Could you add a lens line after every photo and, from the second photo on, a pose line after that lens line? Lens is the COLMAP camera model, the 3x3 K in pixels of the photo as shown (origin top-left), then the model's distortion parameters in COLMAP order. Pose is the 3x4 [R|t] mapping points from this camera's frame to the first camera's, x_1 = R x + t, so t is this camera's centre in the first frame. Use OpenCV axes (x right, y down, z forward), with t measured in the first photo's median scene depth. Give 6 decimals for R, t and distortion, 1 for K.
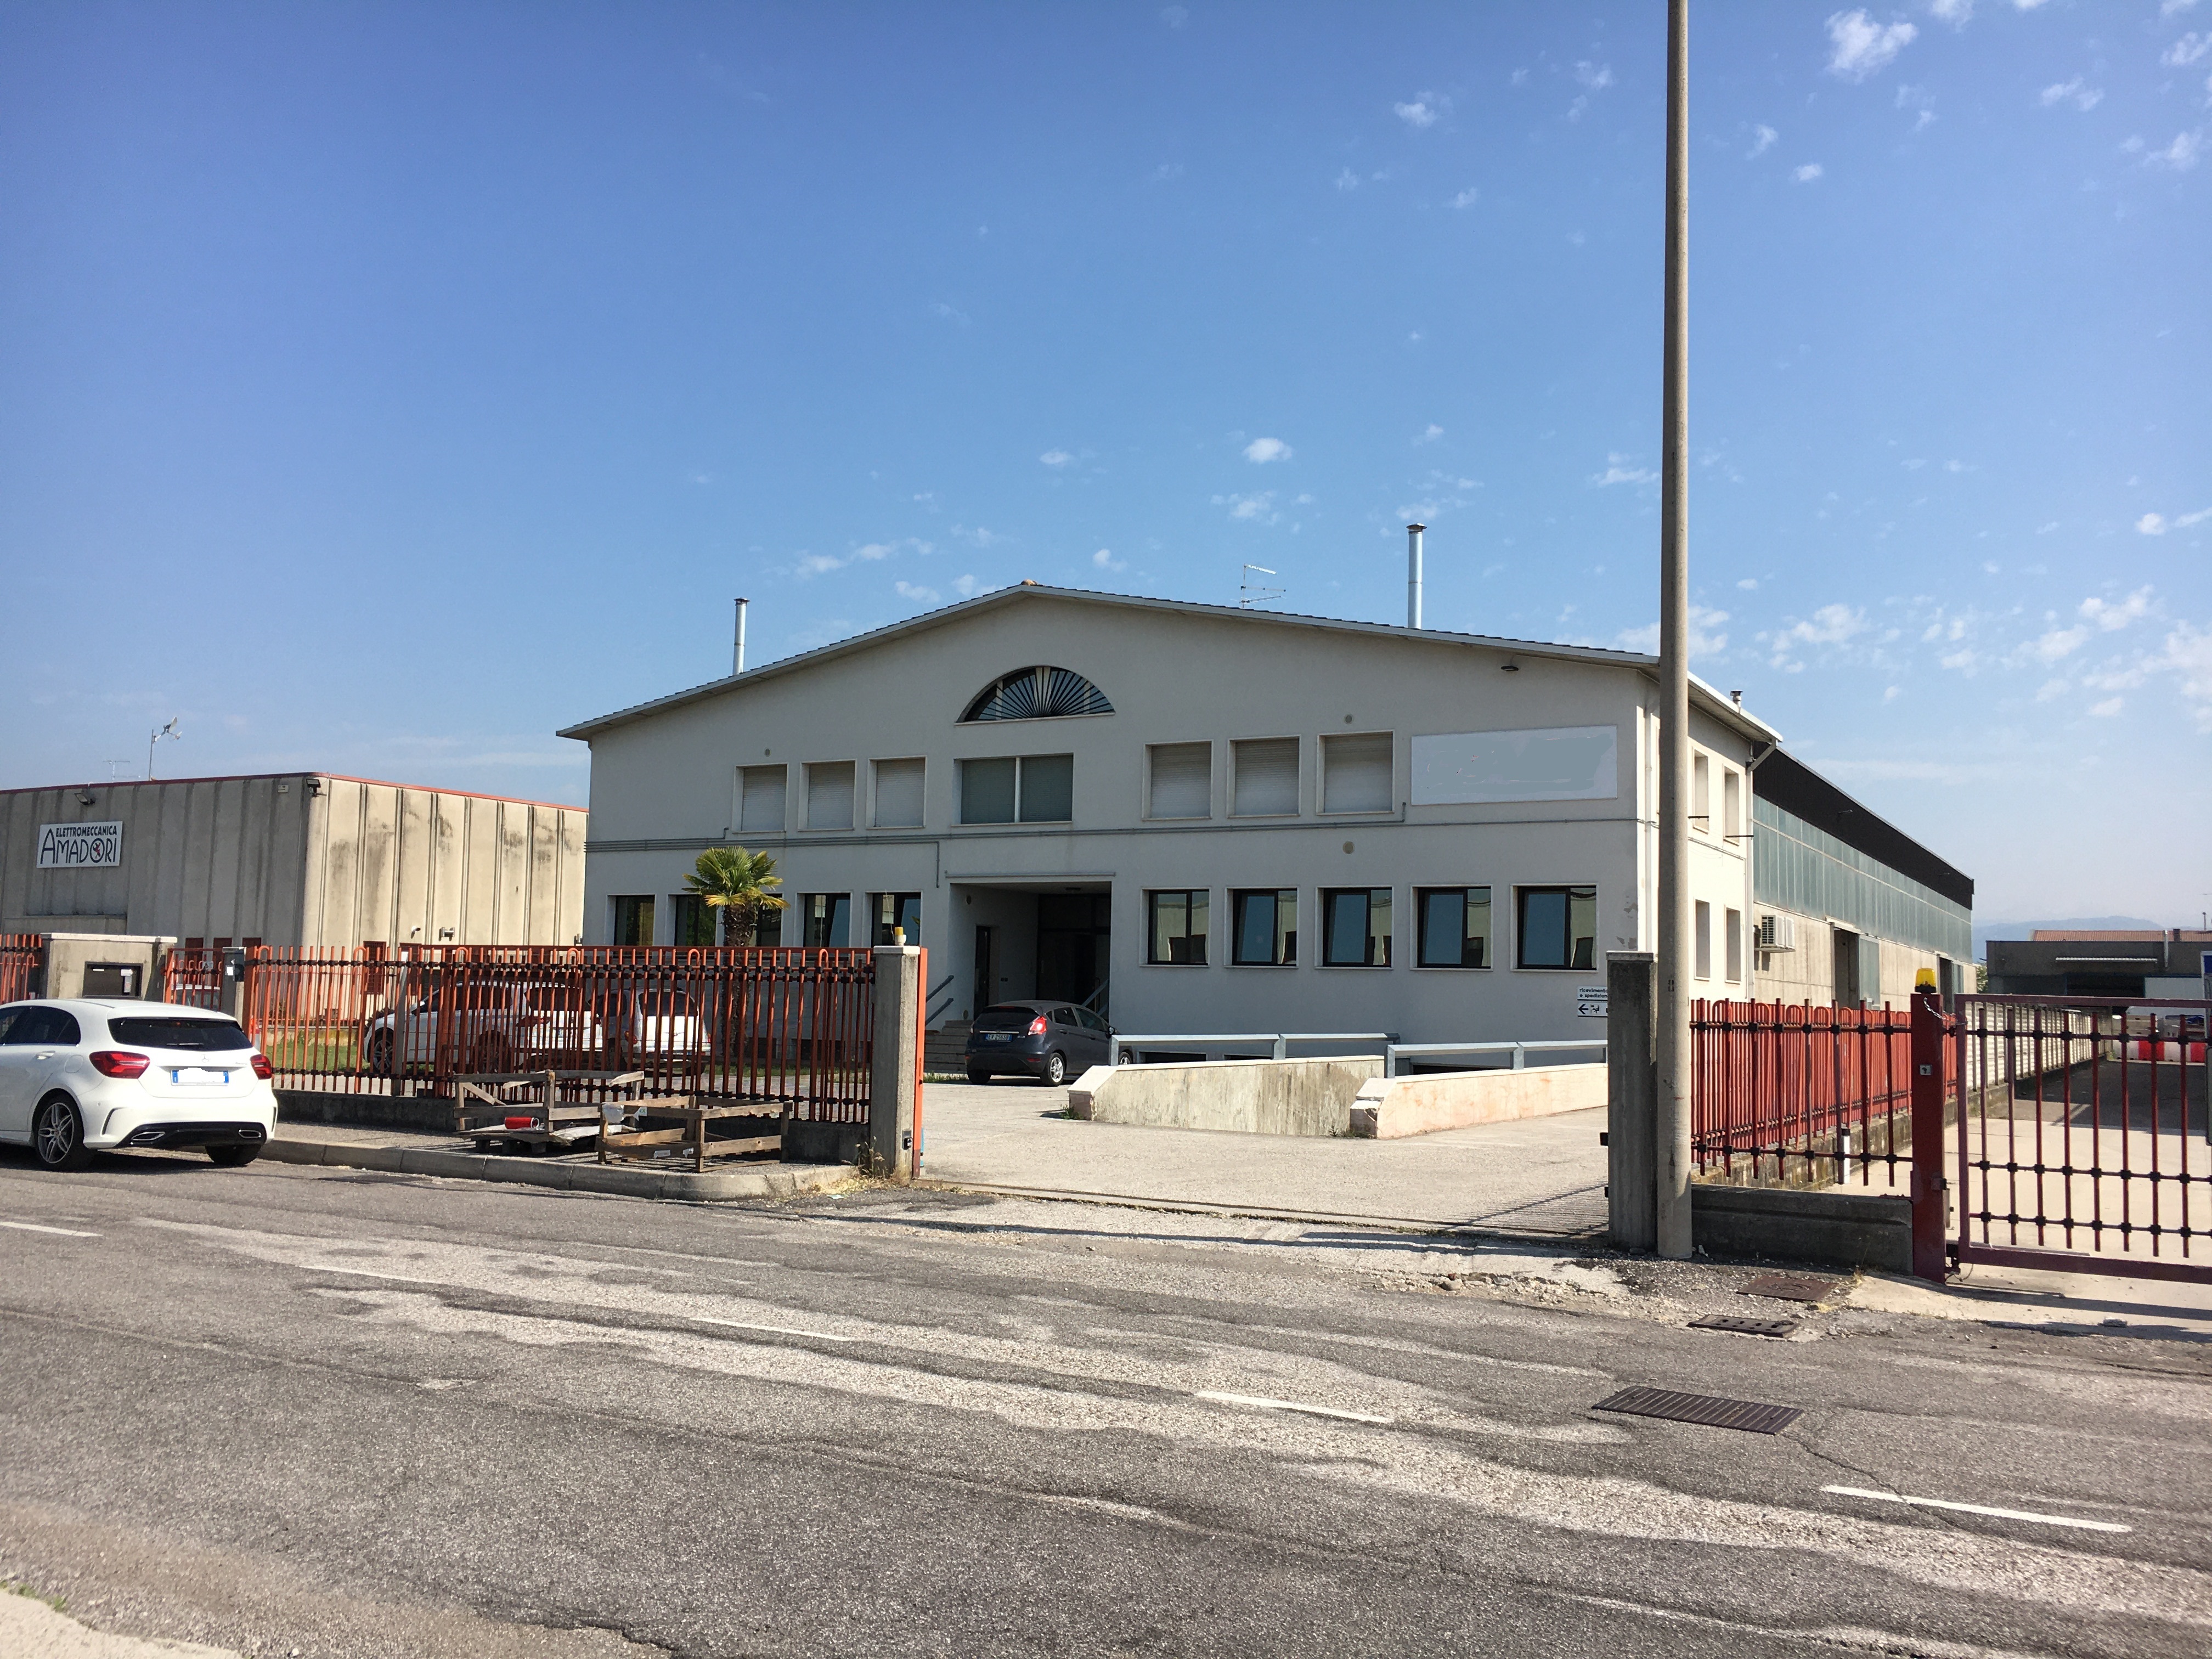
lens RADIAL K [[1881.5, 0, 1103.4], [0, 1881.5, 830.0], [0, 0, 1]] dist [0.059035, -0.073233]
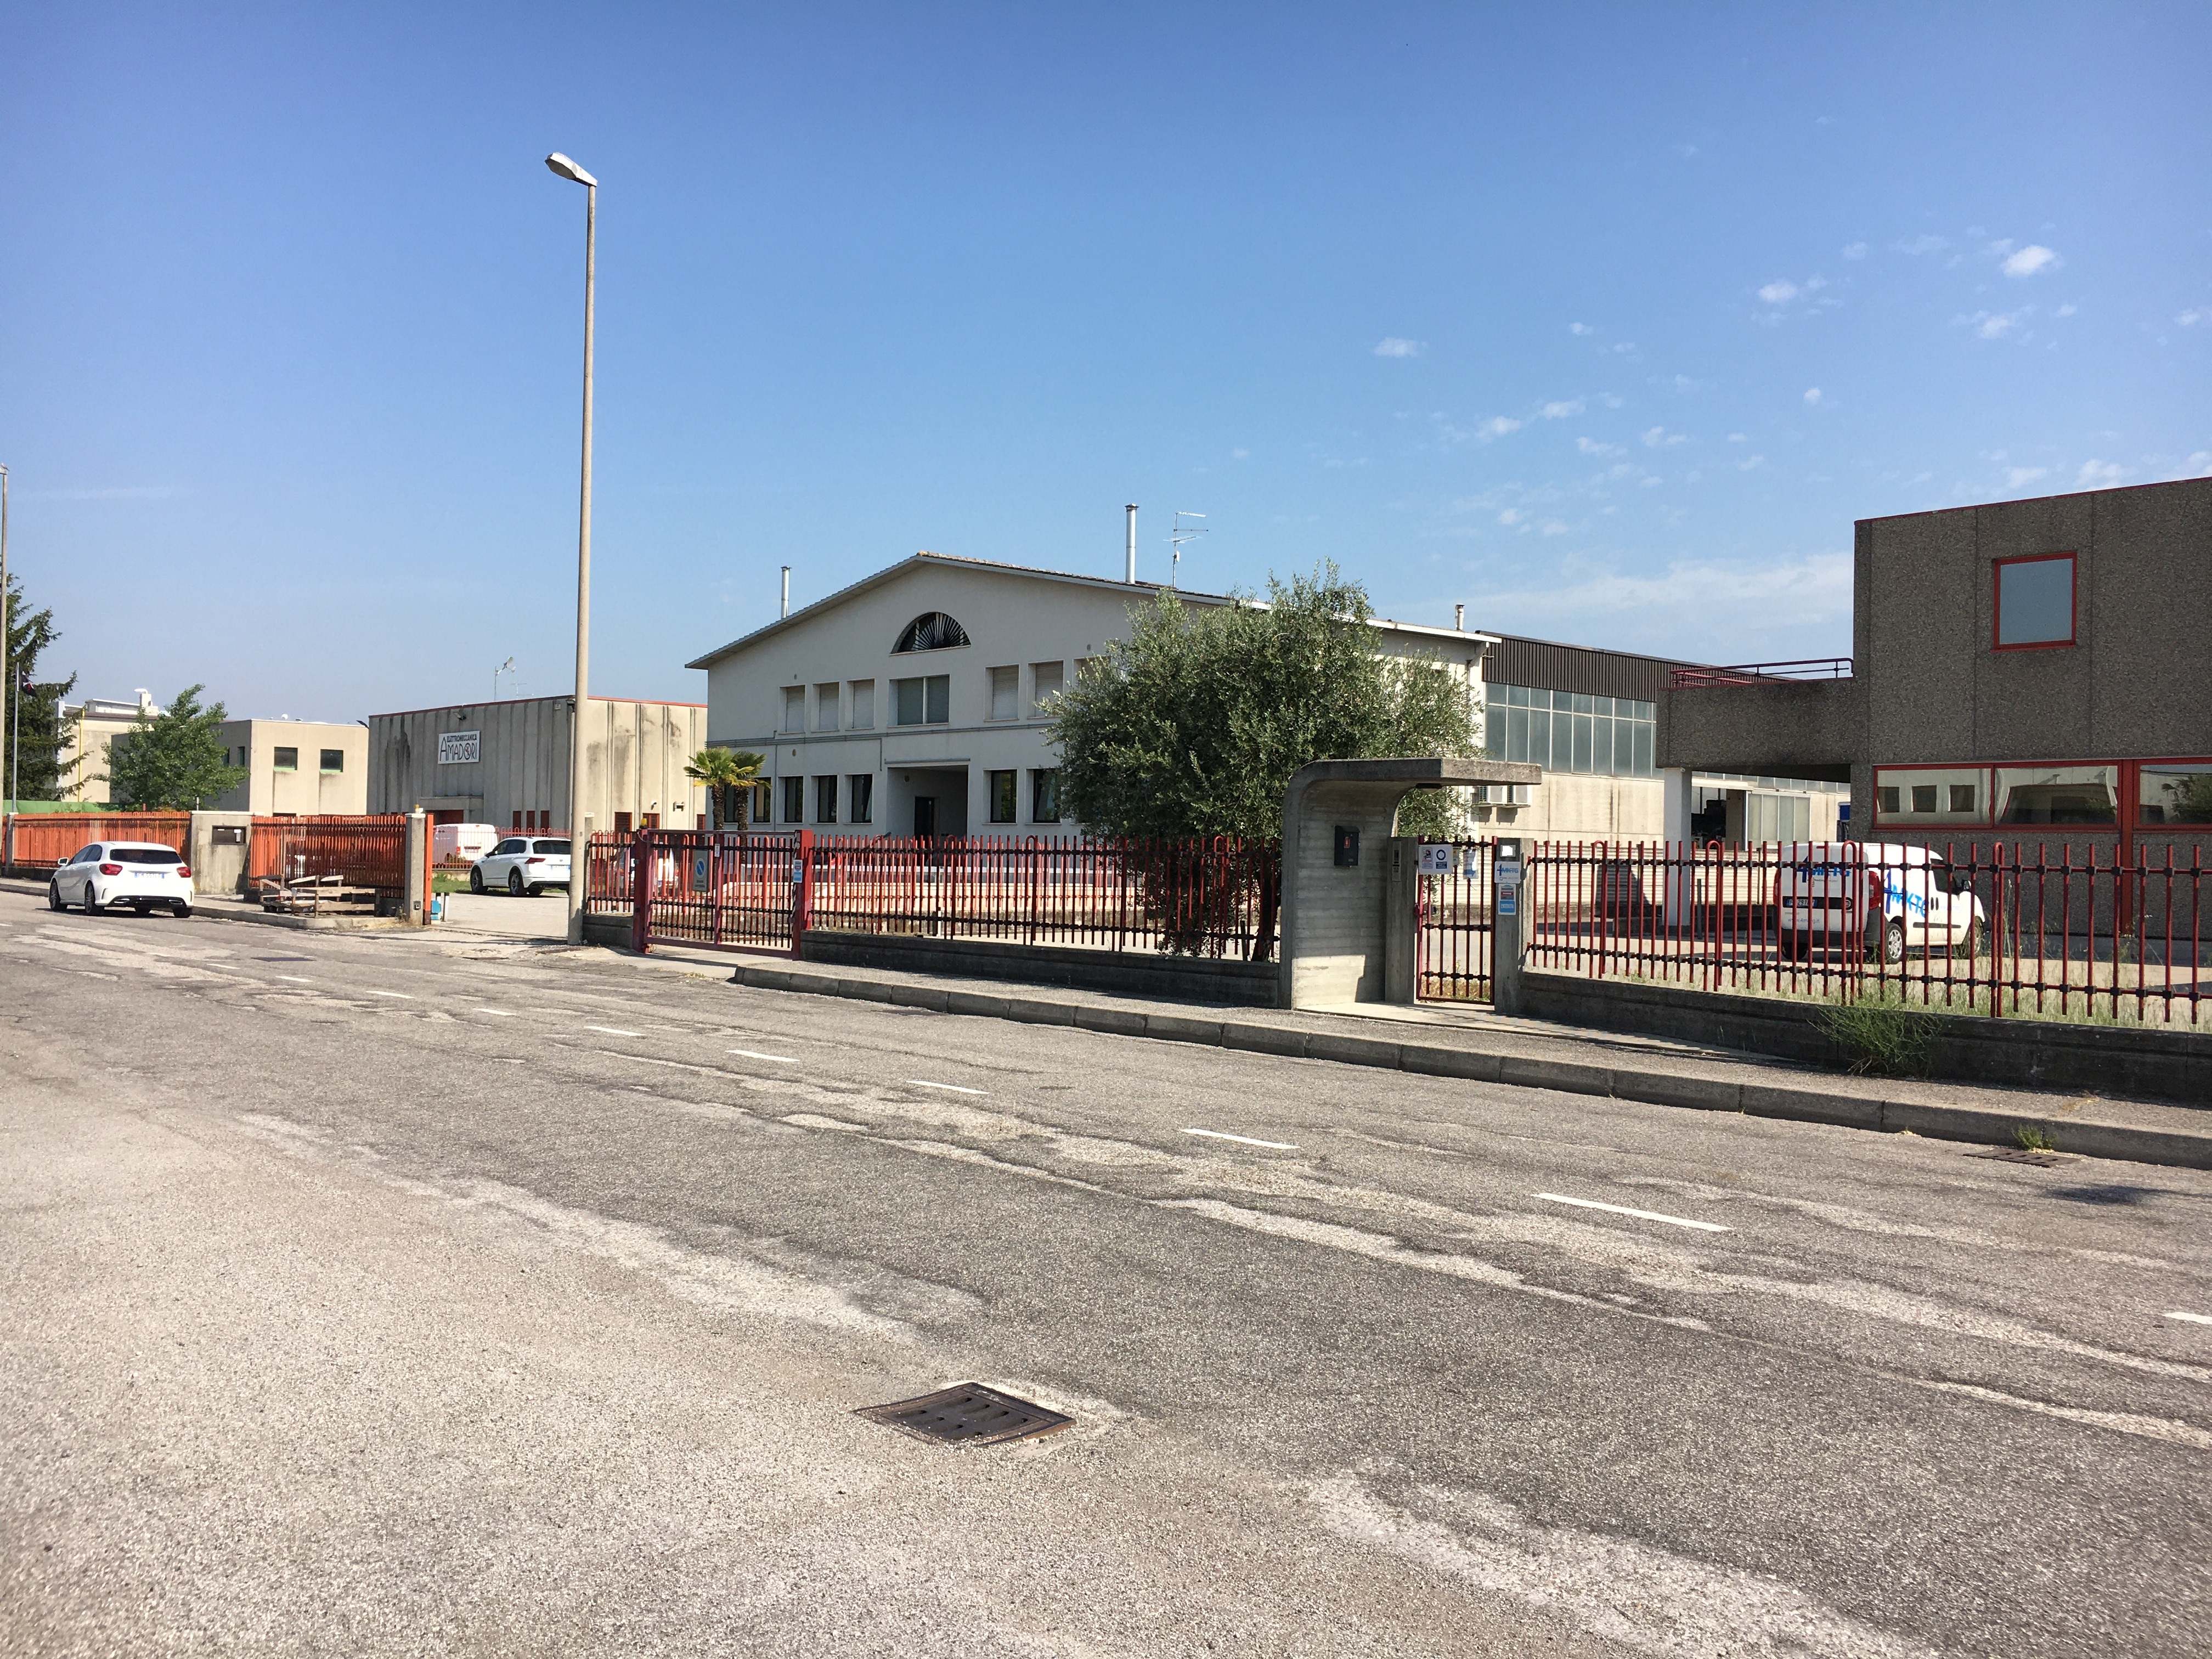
lens RADIAL K [[1881.5, 0, 1097.5], [0, 1881.5, 834.5], [0, 0, 1]] dist [0.059035, -0.073233]
pose [[0.950777, -0.008371, -0.309762, 0.522065], [0.031303, 0.997116, 0.069134, -0.015058], [0.308290, -0.075428, 0.948297, -0.312212]]
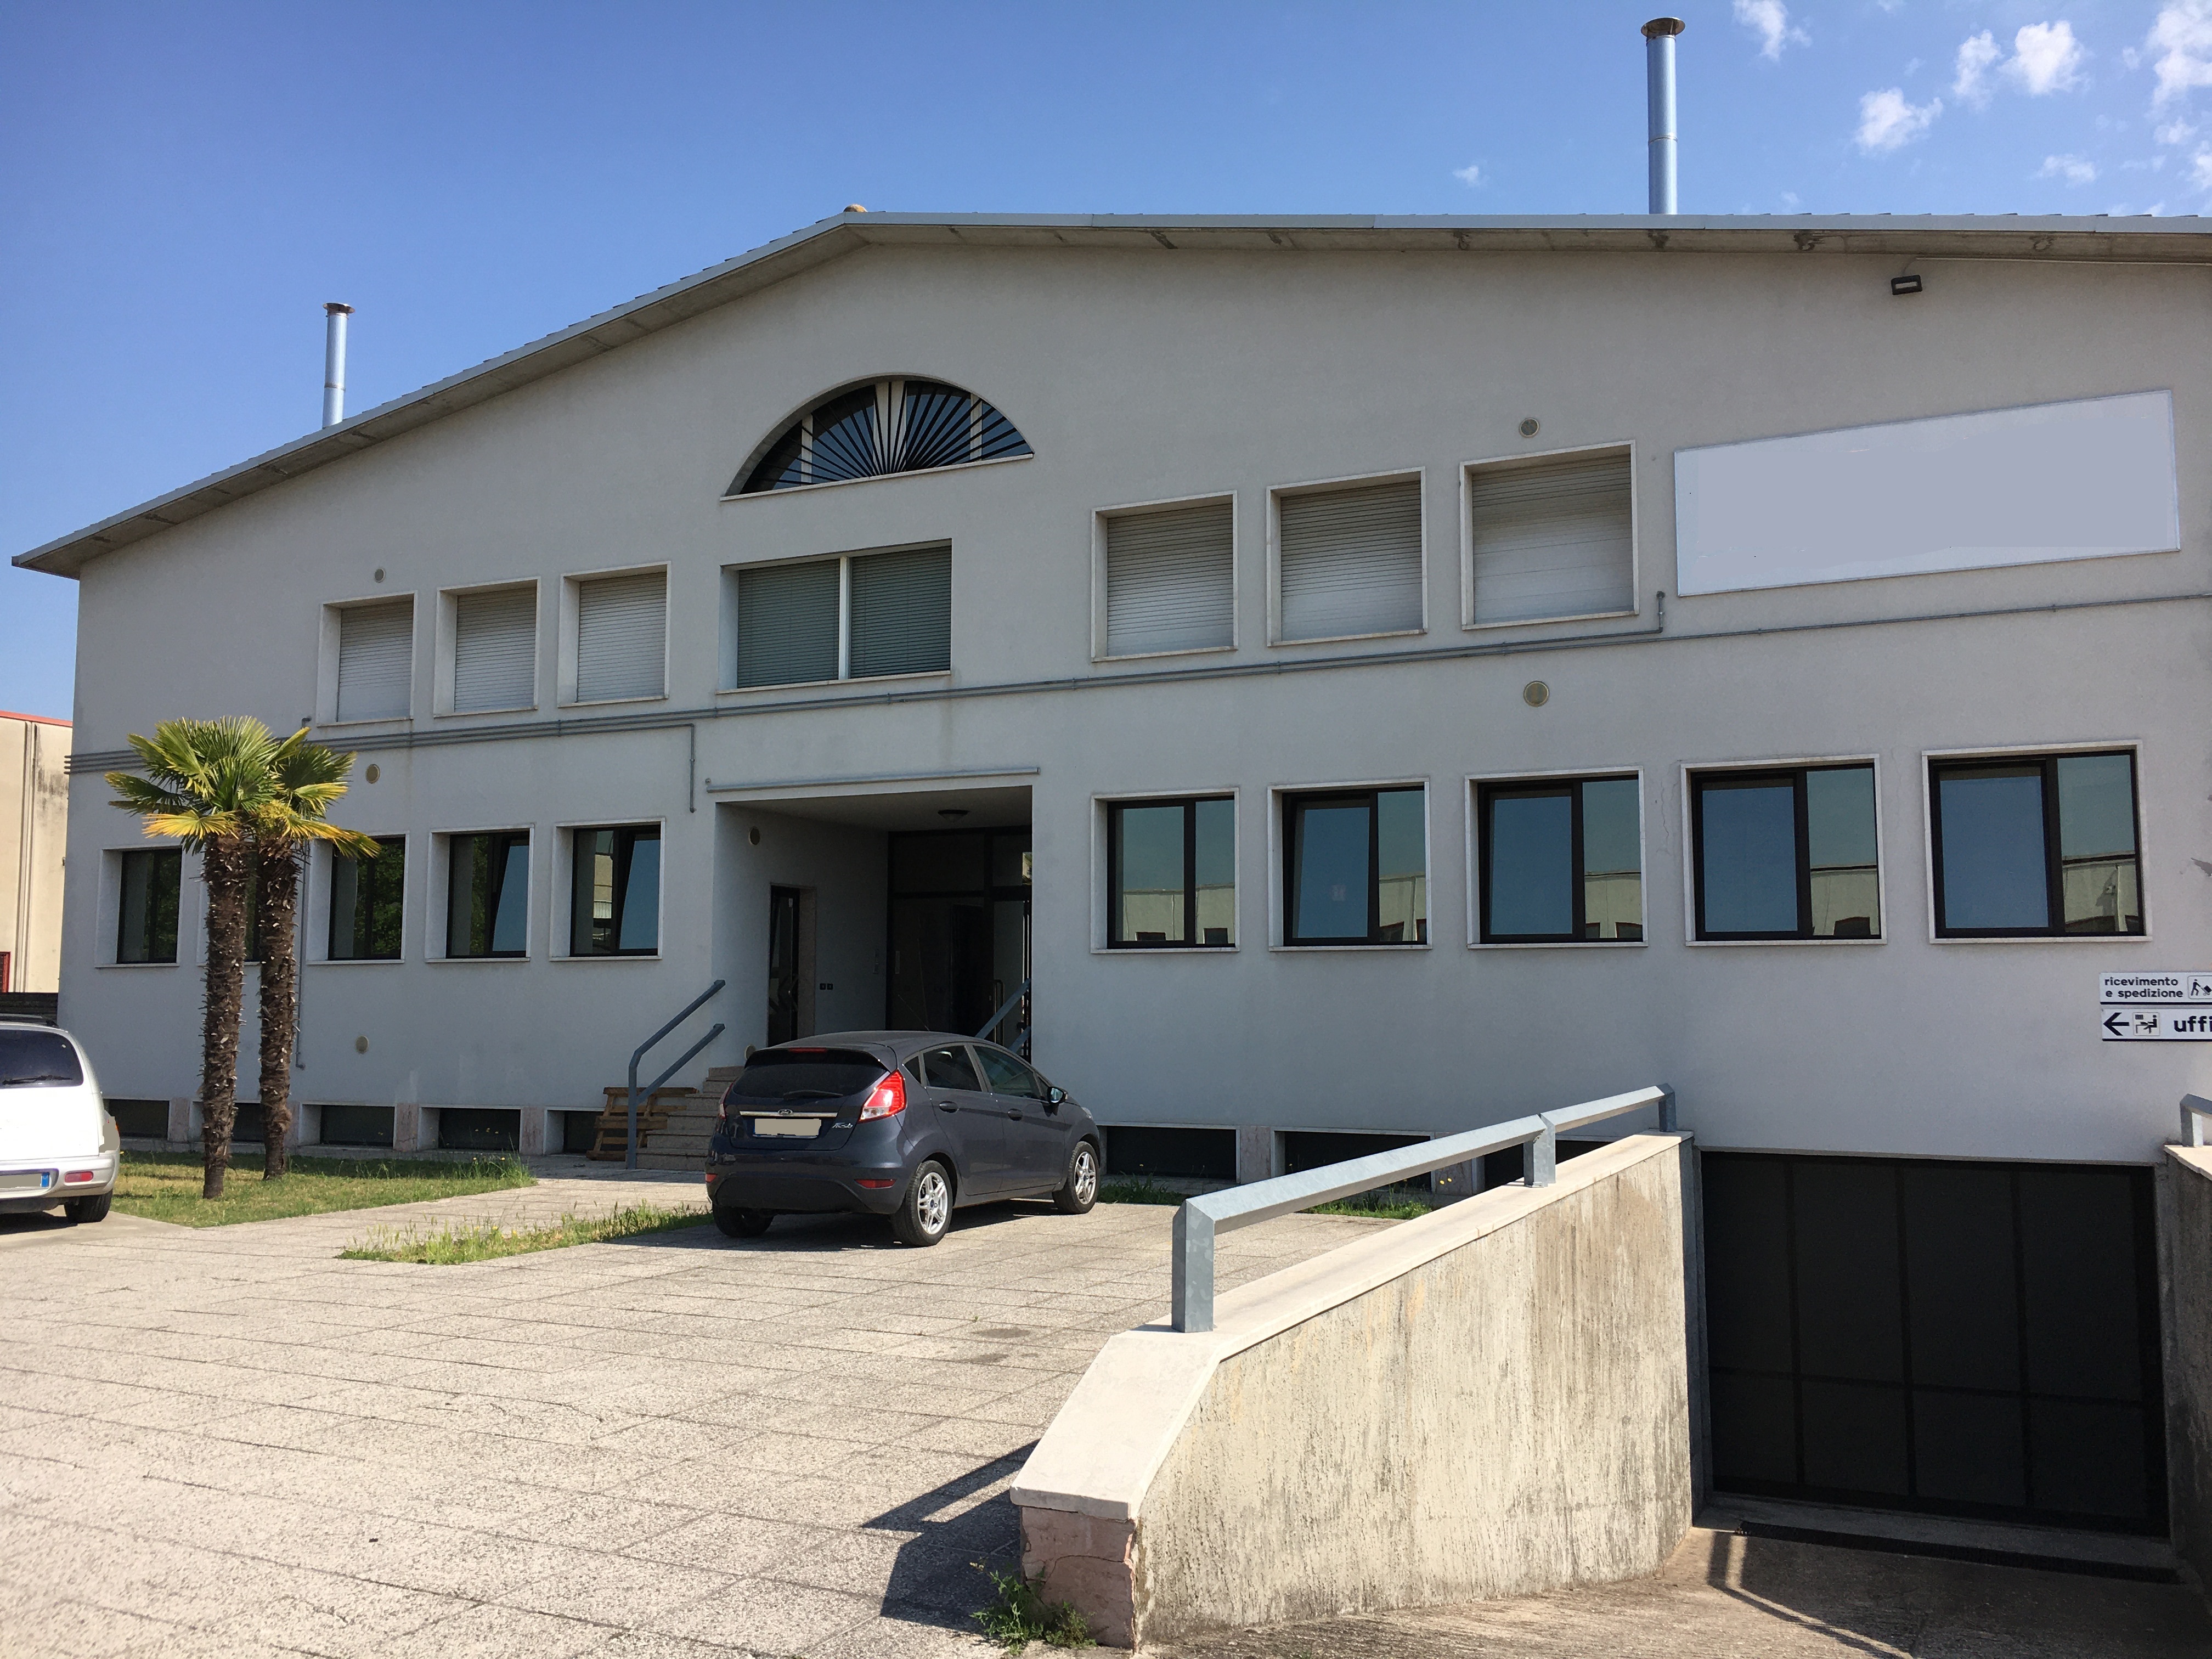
lens RADIAL K [[1881.5, 0, 1109.3], [0, 1881.5, 824.1], [0, 0, 1]] dist [0.059035, -0.073233]
pose [[0.996835, -0.013810, 0.078293, -0.014399], [0.014382, 0.999874, -0.006744, 0.040130], [-0.078190, 0.007849, 0.996908, 0.483670]]
